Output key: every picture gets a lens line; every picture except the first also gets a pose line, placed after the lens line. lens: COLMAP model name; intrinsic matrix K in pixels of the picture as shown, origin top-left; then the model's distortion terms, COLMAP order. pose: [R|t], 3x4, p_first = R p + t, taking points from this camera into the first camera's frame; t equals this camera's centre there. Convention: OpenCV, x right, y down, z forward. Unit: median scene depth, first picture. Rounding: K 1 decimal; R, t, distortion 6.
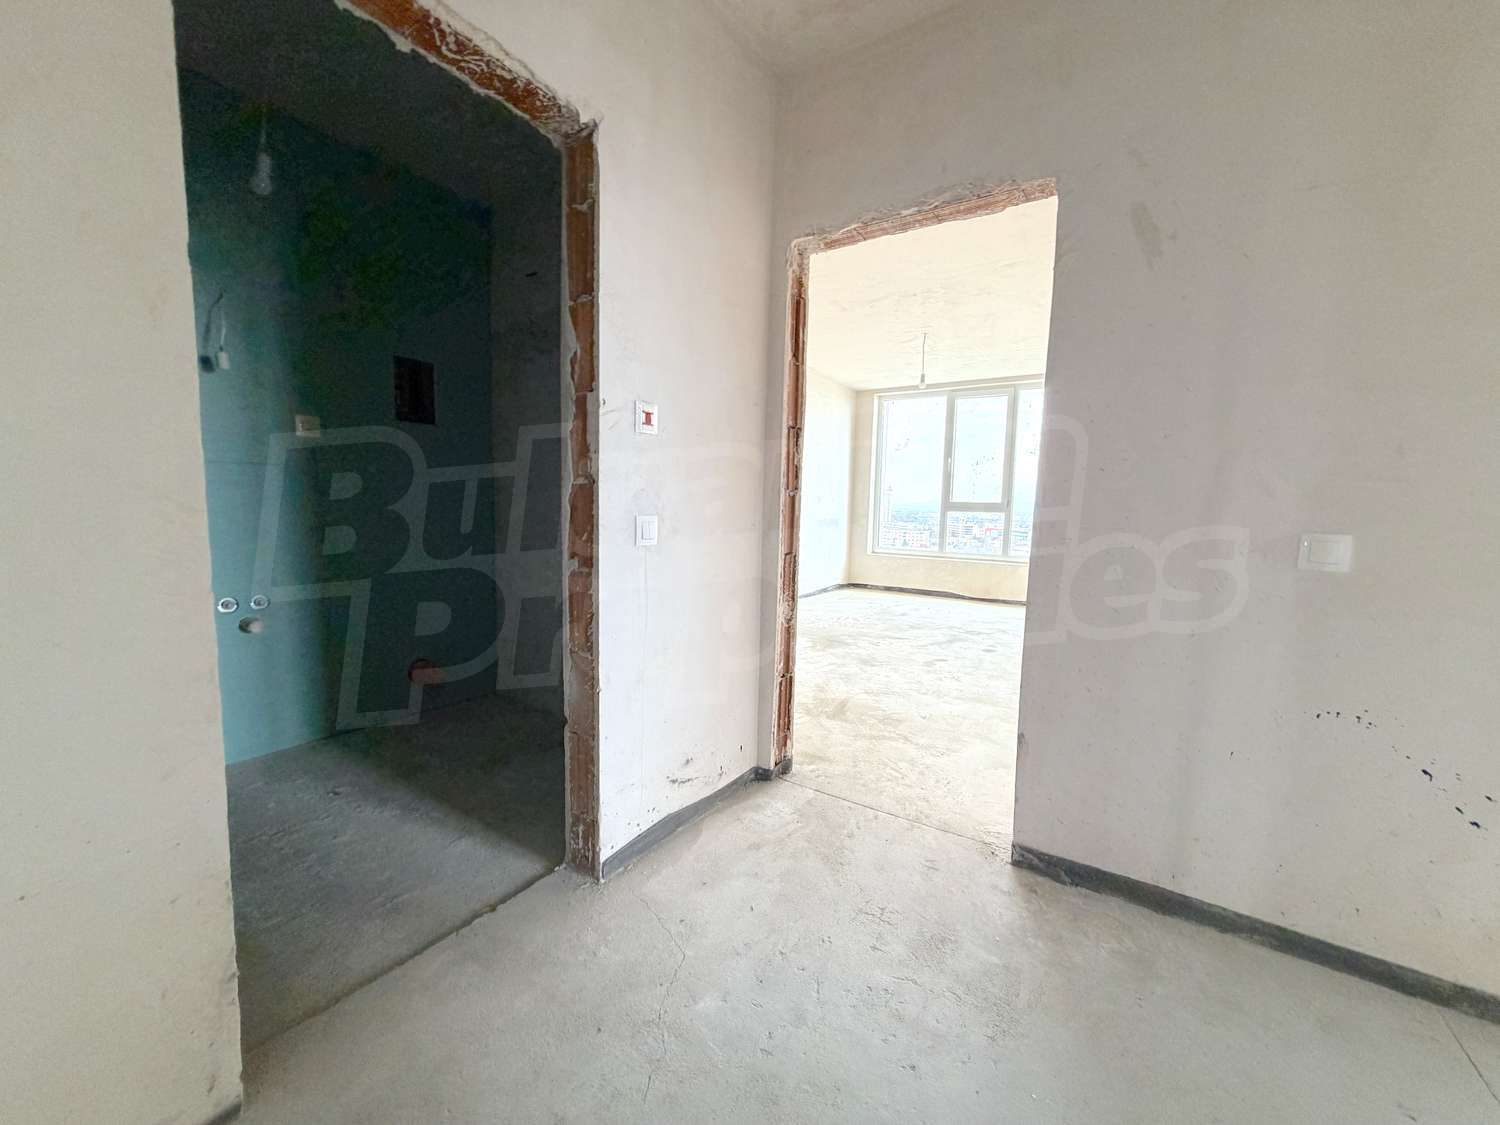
lens RADIAL K [[598.2, 0, 744.1], [0, 598.2, 564.2], [0, 0, 1]] dist [-0.000351, -0.000275]
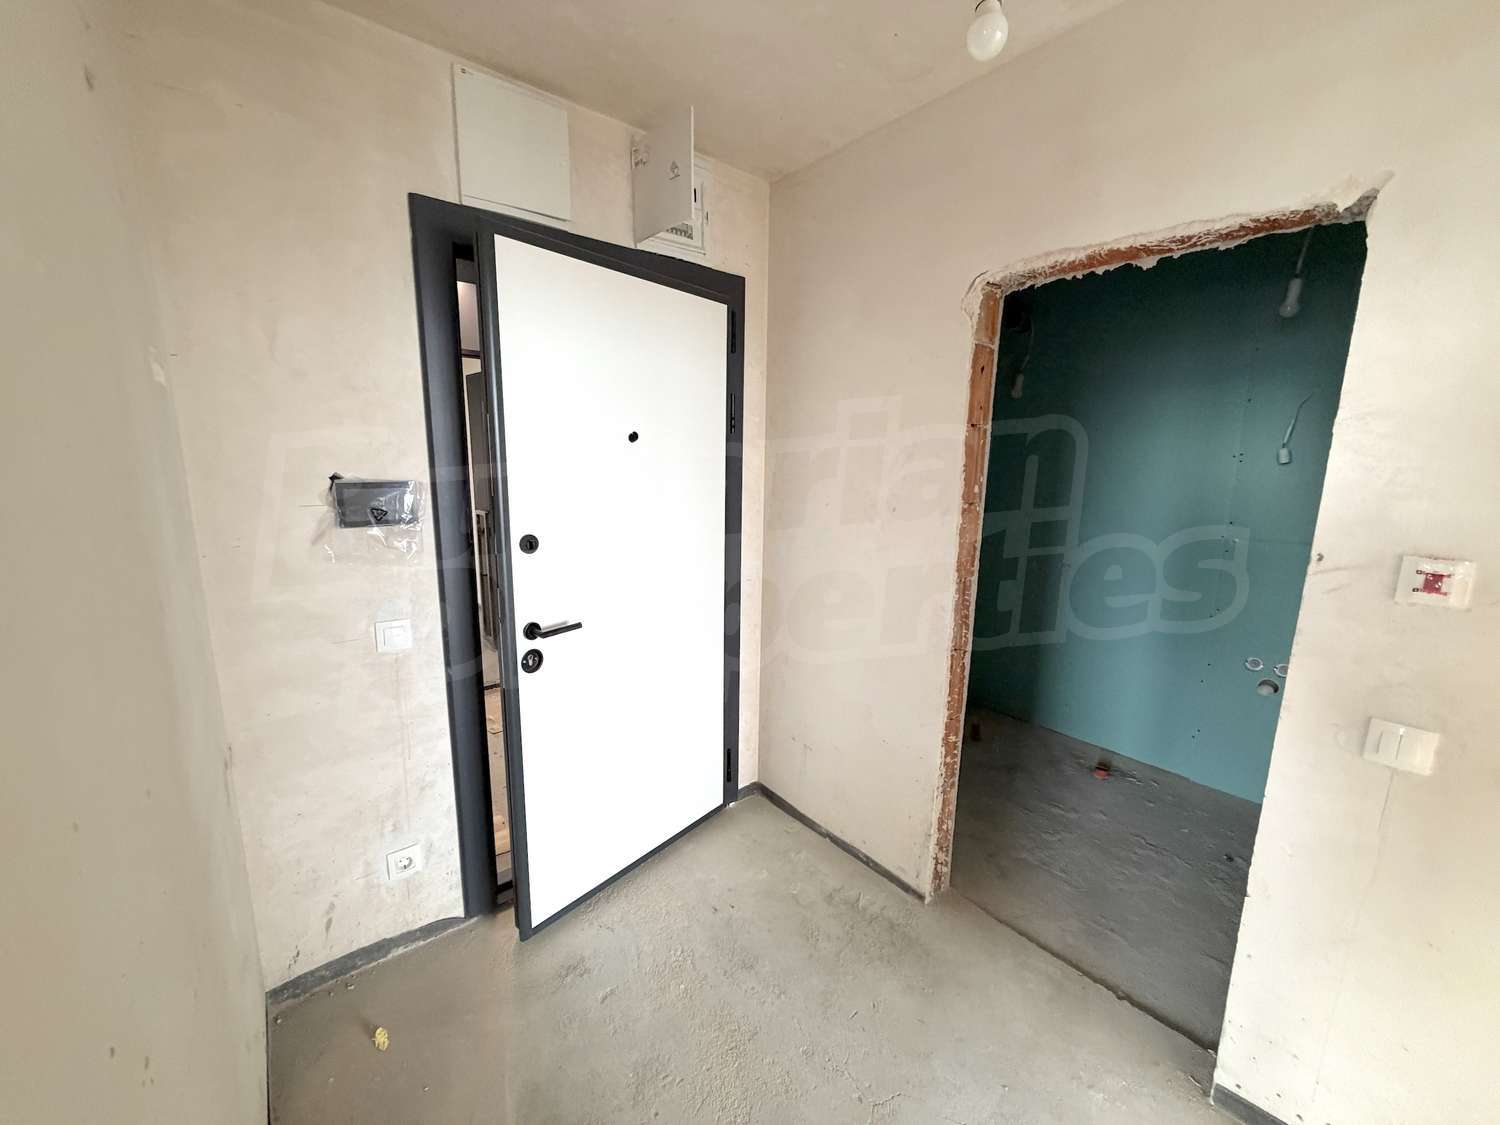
lens RADIAL K [[598.2, 0, 744.1], [0, 598.2, 564.2], [0, 0, 1]] dist [-0.000351, -0.000275]
pose [[-0.279653, 0.145568, -0.949002, 0.516203], [-0.117651, 0.975794, 0.184347, -0.235117], [0.952865, 0.163204, -0.255758, 0.366936]]
